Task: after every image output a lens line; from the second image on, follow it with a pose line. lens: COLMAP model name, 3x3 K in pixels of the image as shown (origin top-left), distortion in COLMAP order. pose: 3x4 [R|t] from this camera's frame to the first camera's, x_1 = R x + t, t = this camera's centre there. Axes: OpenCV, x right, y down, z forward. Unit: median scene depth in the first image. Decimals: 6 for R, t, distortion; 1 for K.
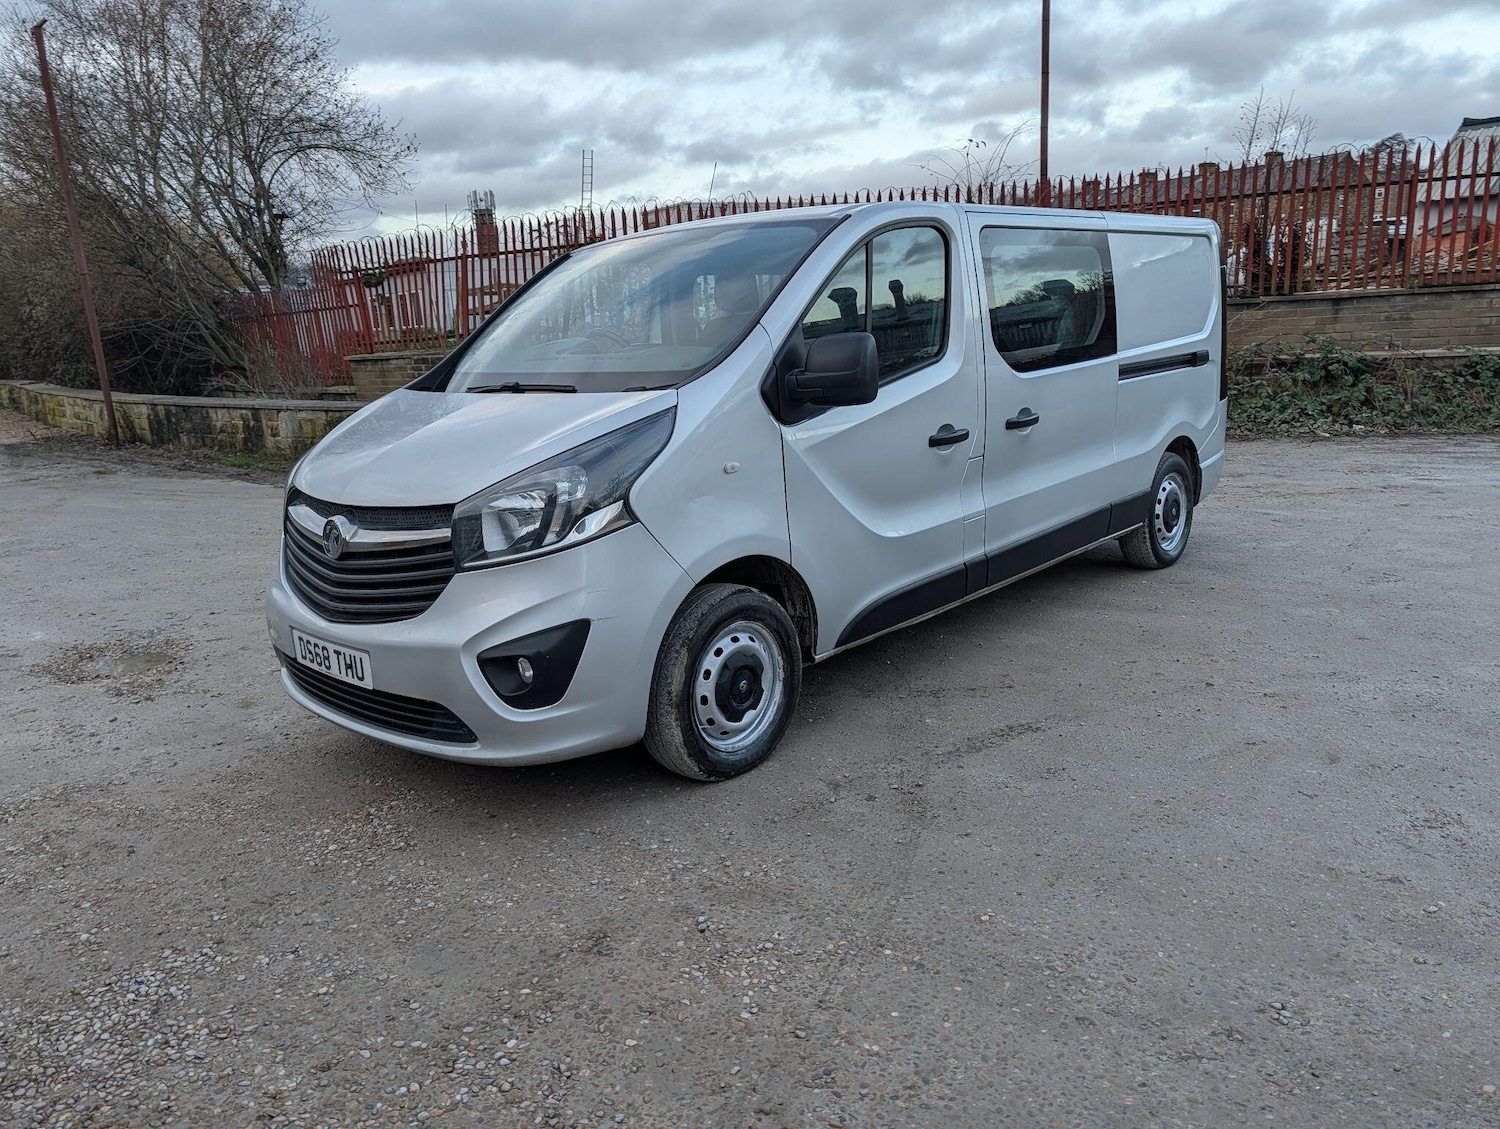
lens RADIAL K [[1063.5, 0, 774.2], [0, 1063.5, 556.8], [0, 0, 1]] dist [0.017908, -0.007902]
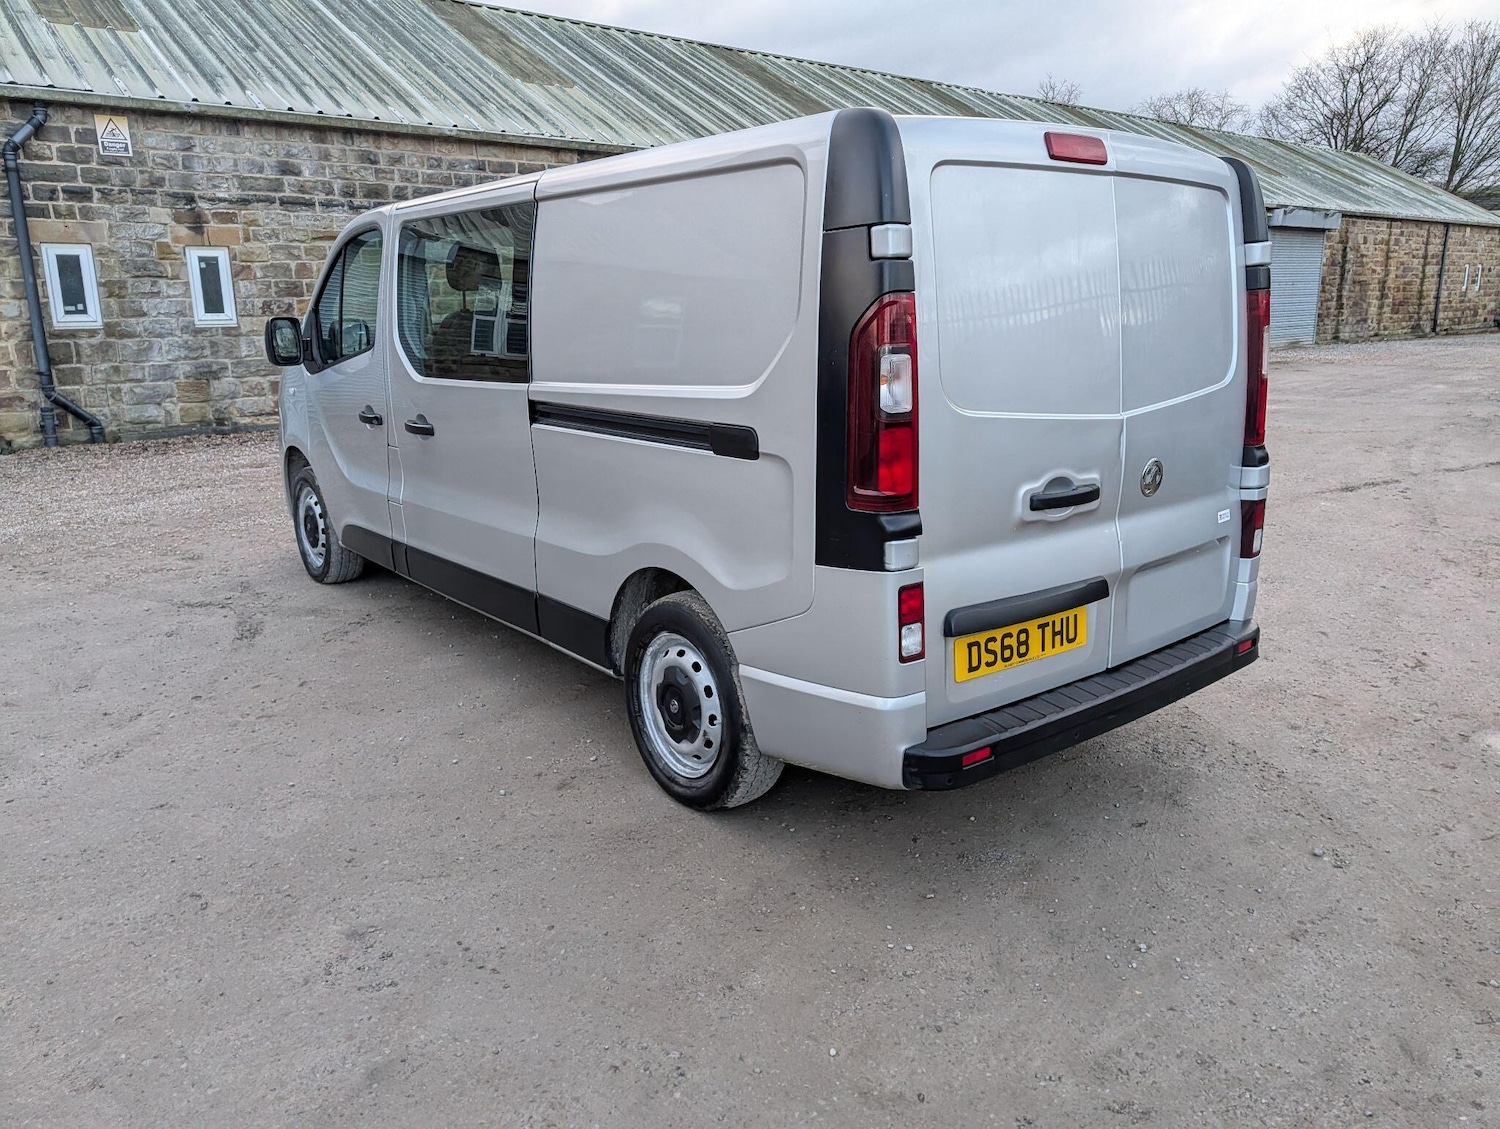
lens RADIAL K [[1085.3, 0, 772.1], [0, 1085.3, 548.2], [0, 0, 1]] dist [0.019484, -0.013253]
pose [[-0.148829, 0.273221, -0.950368, 1.405704], [-0.198012, 0.933373, 0.299344, -0.470127], [0.968835, 0.232735, -0.084812, 1.760432]]
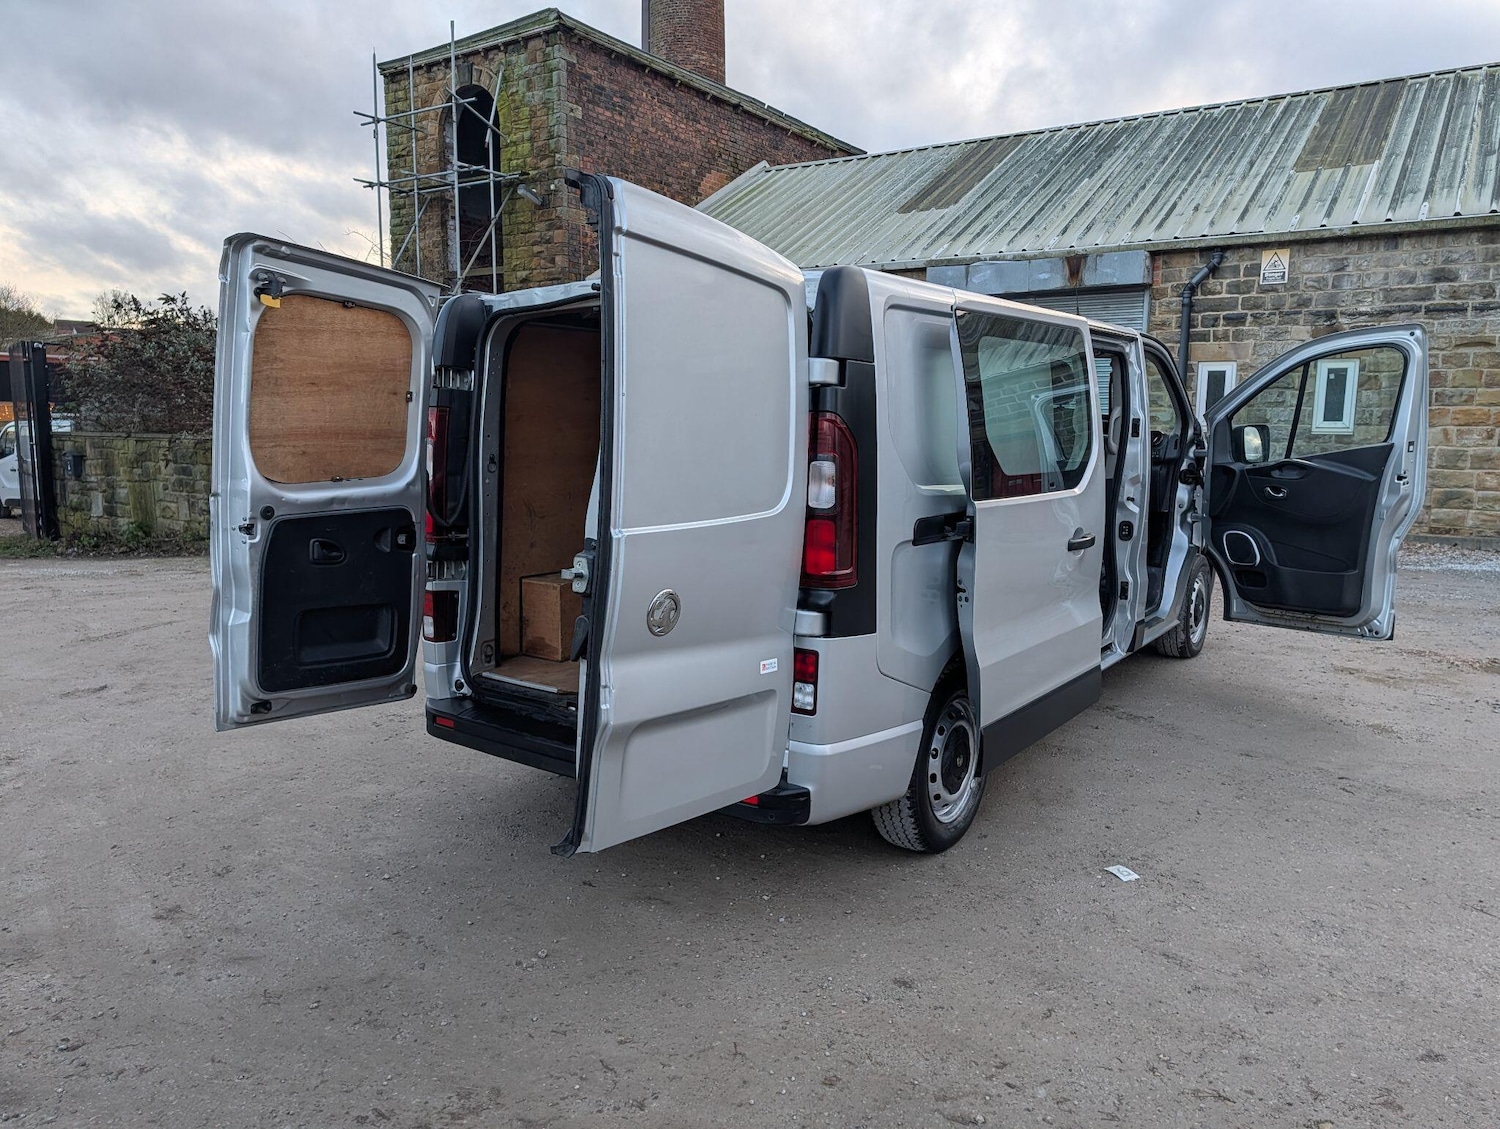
lens RADIAL K [[1080.3, 0, 760.5], [0, 1080.3, 573.7], [0, 0, 1]] dist [0.028688, -0.020043]
pose [[-0.991080, 0.064580, -0.116578, 0.536360], [0.017416, 0.930004, 0.367136, -0.666714], [0.132128, 0.361830, -0.922833, 2.831502]]
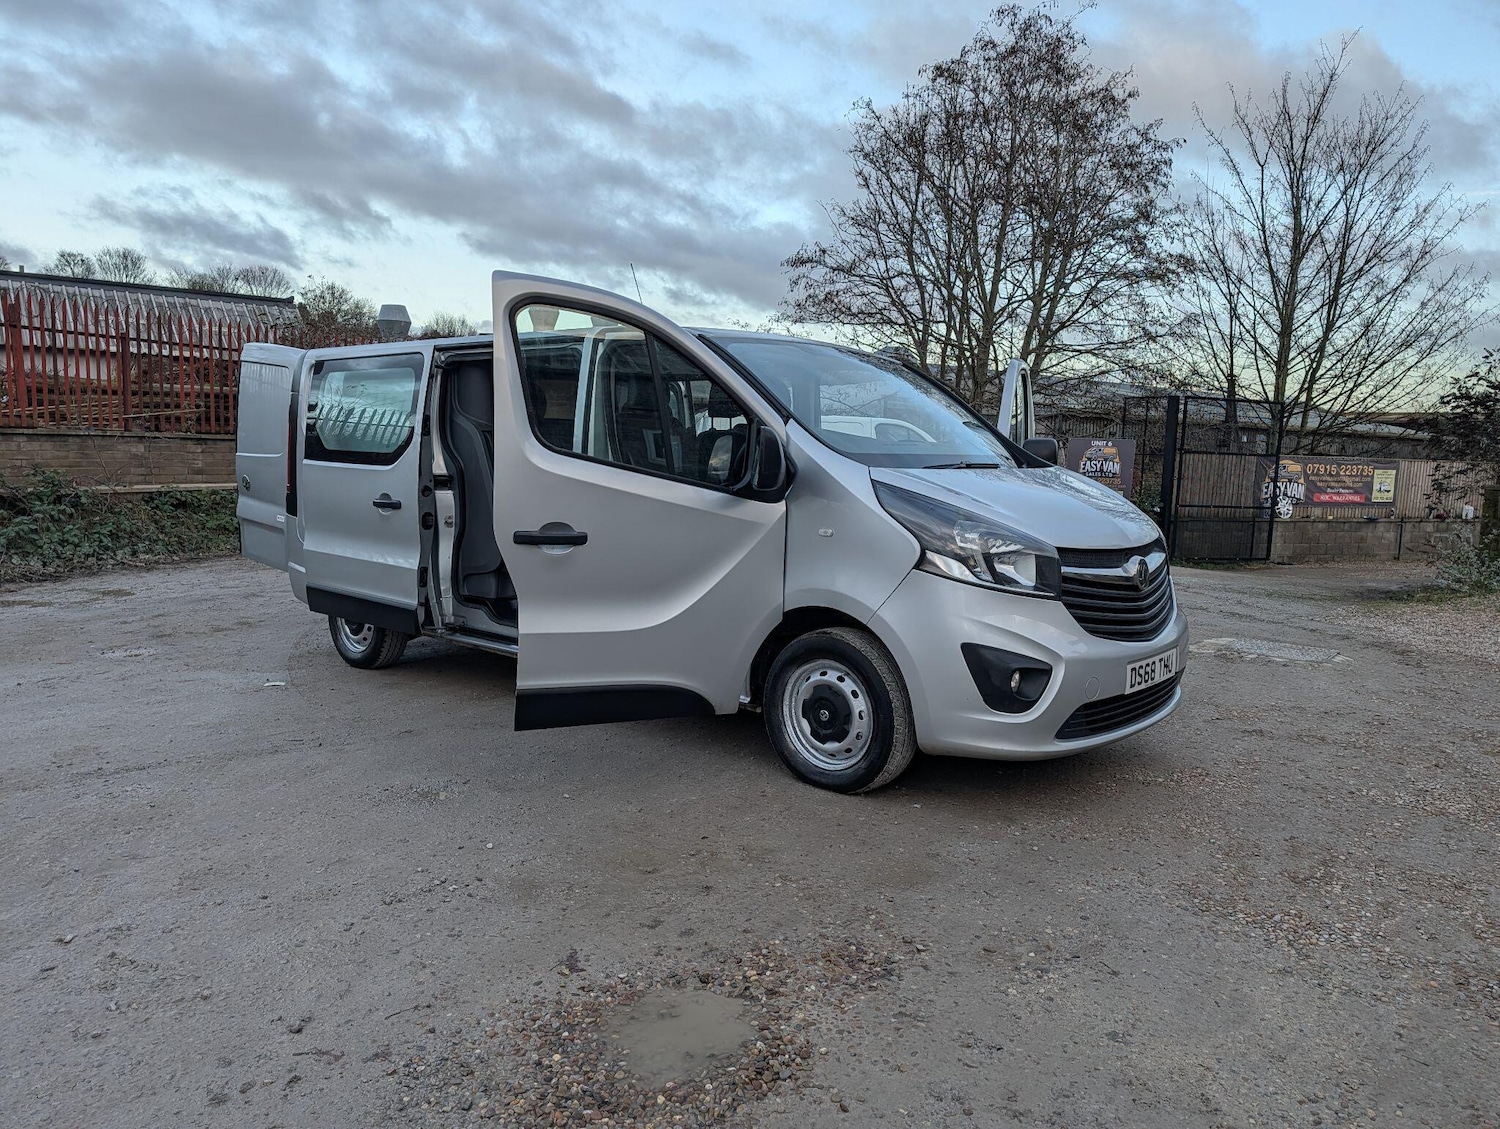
lens RADIAL K [[1076.6, 0, 738.0], [0, 1076.6, 566.9], [0, 0, 1]] dist [0.039373, -0.037794]
pose [[-0.019756, -0.053813, 0.998356, -1.533111], [0.197243, 0.978716, 0.056658, -0.174869], [-0.980156, 0.198038, -0.008722, 1.351191]]
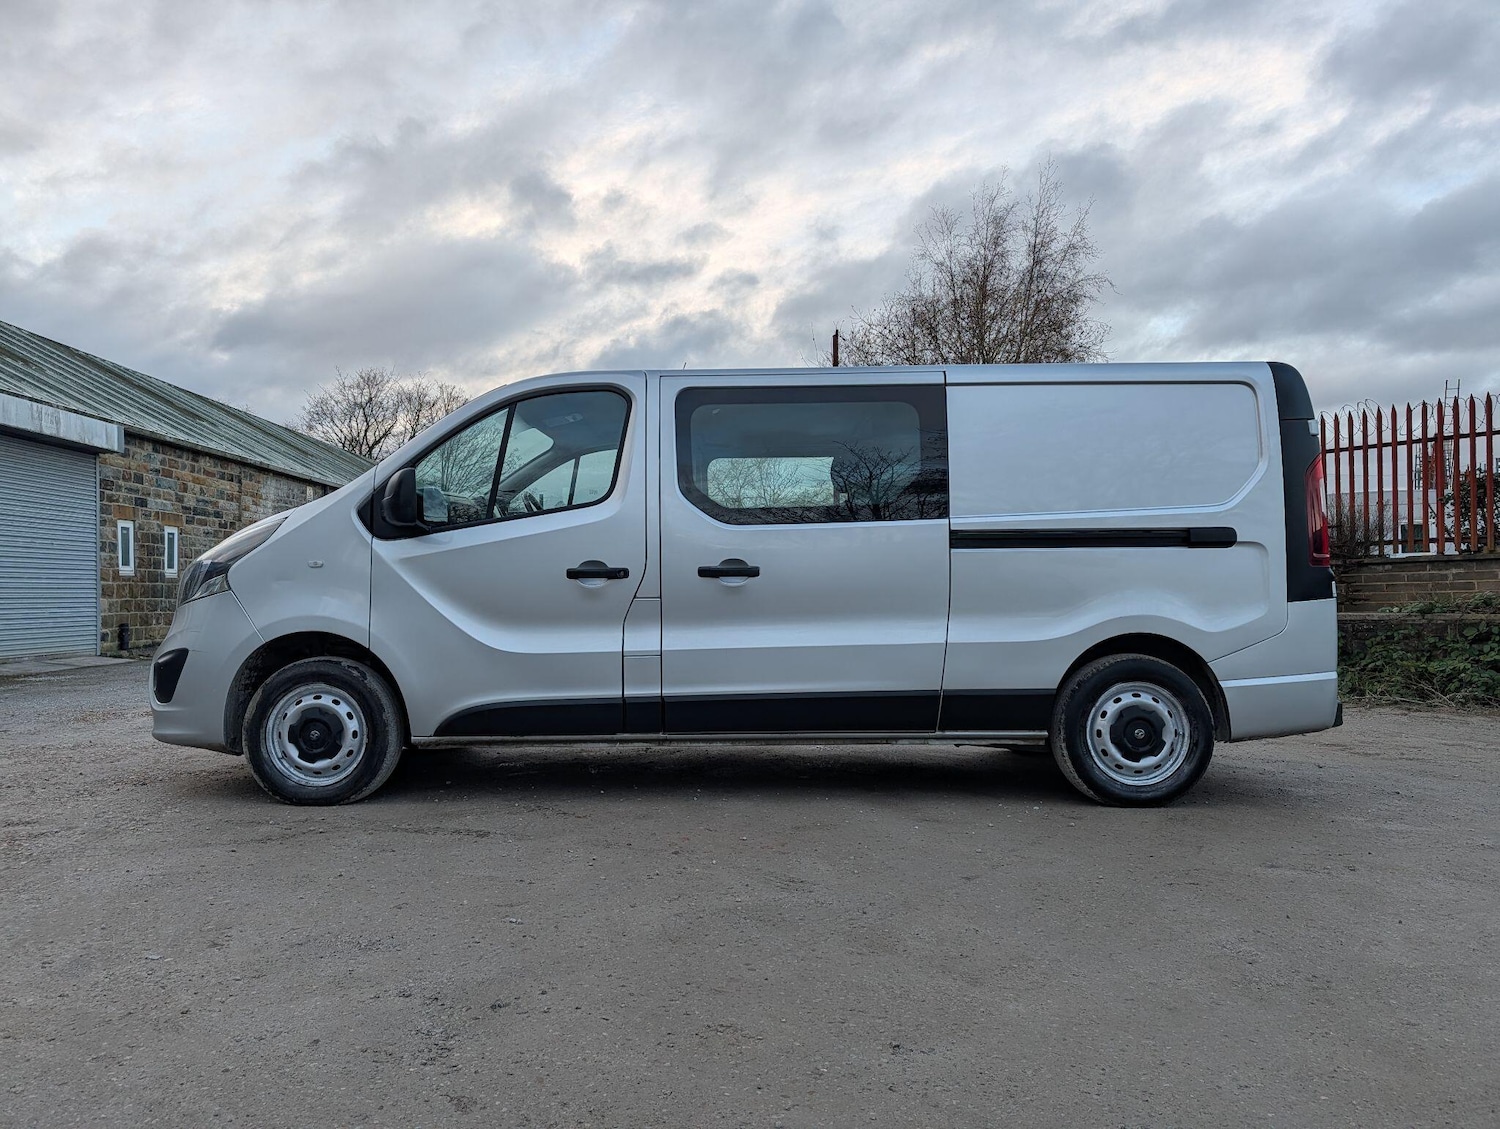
lens RADIAL K [[1074.1, 0, 743.2], [0, 1074.1, 561.3], [0, 0, 1]] dist [0.010983, 0.003527]
pose [[0.664518, 0.024669, -0.746865, 1.231110], [-0.192714, 0.971305, -0.139383, -0.000935], [0.721995, 0.236554, 0.650204, 0.454755]]
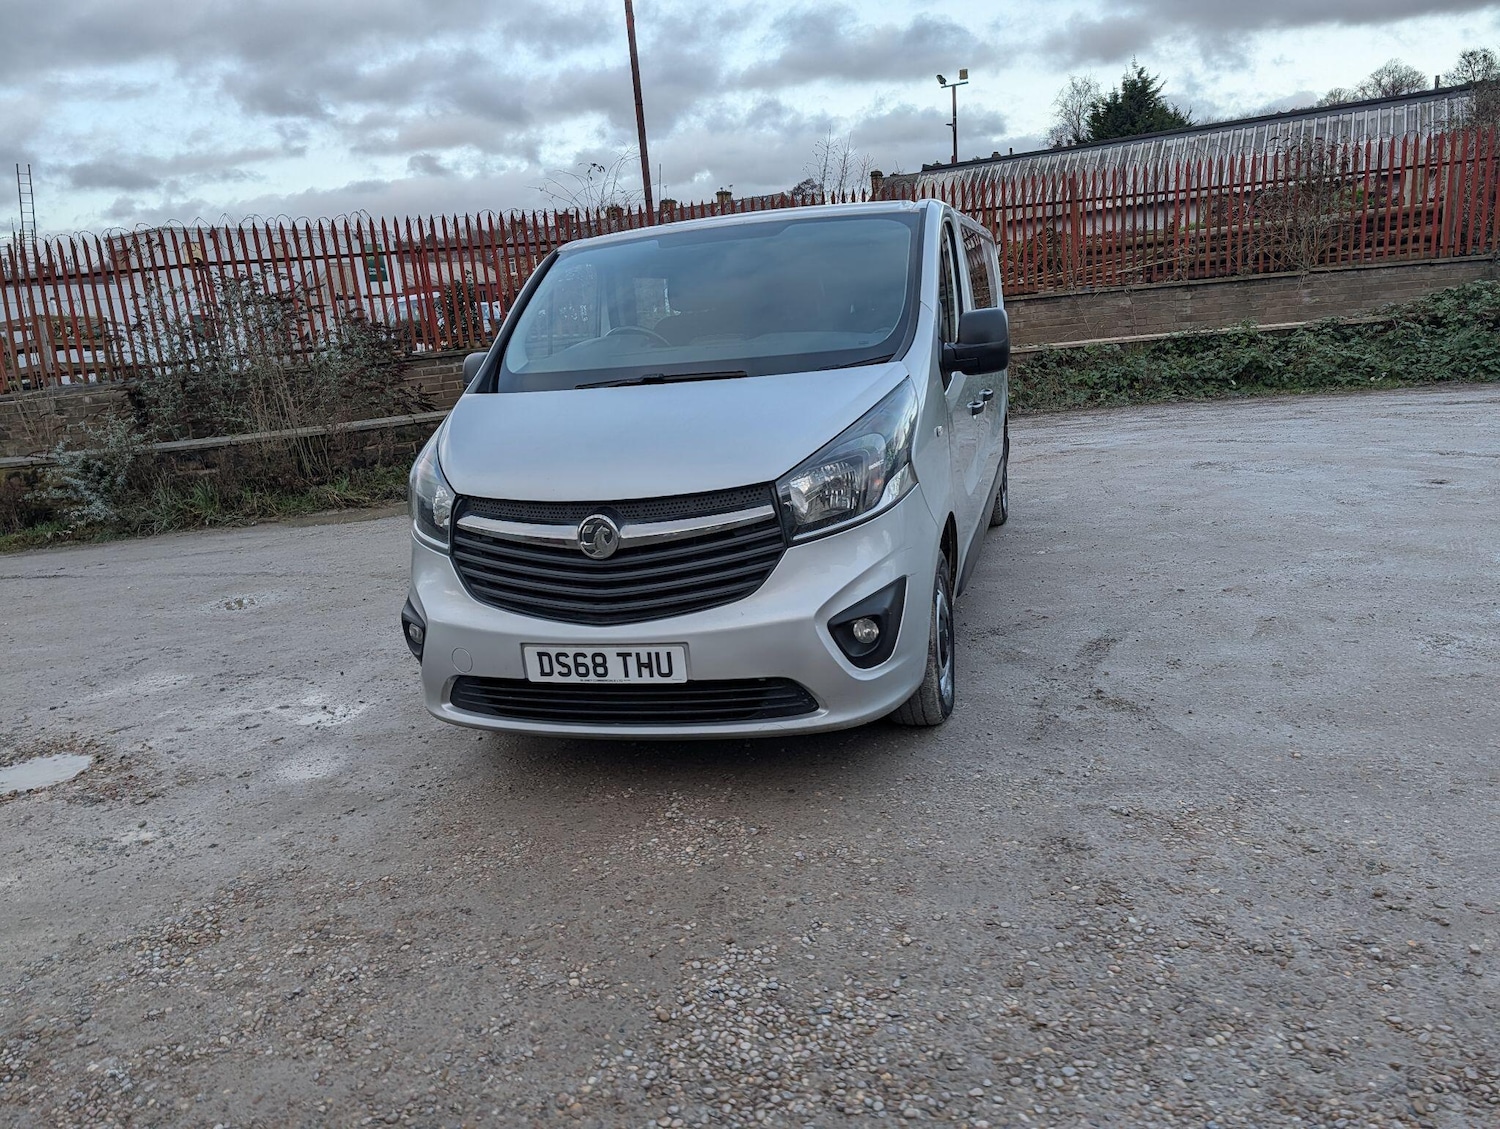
lens RADIAL K [[1069.7, 0, 749.2], [0, 1069.7, 555.9], [0, 0, 1]] dist [0.020686, -0.005721]
pose [[0.899598, -0.119073, 0.420172, -0.636311], [0.131778, 0.991278, -0.001220, 0.016744], [-0.416363, 0.056467, 0.907443, 0.077147]]
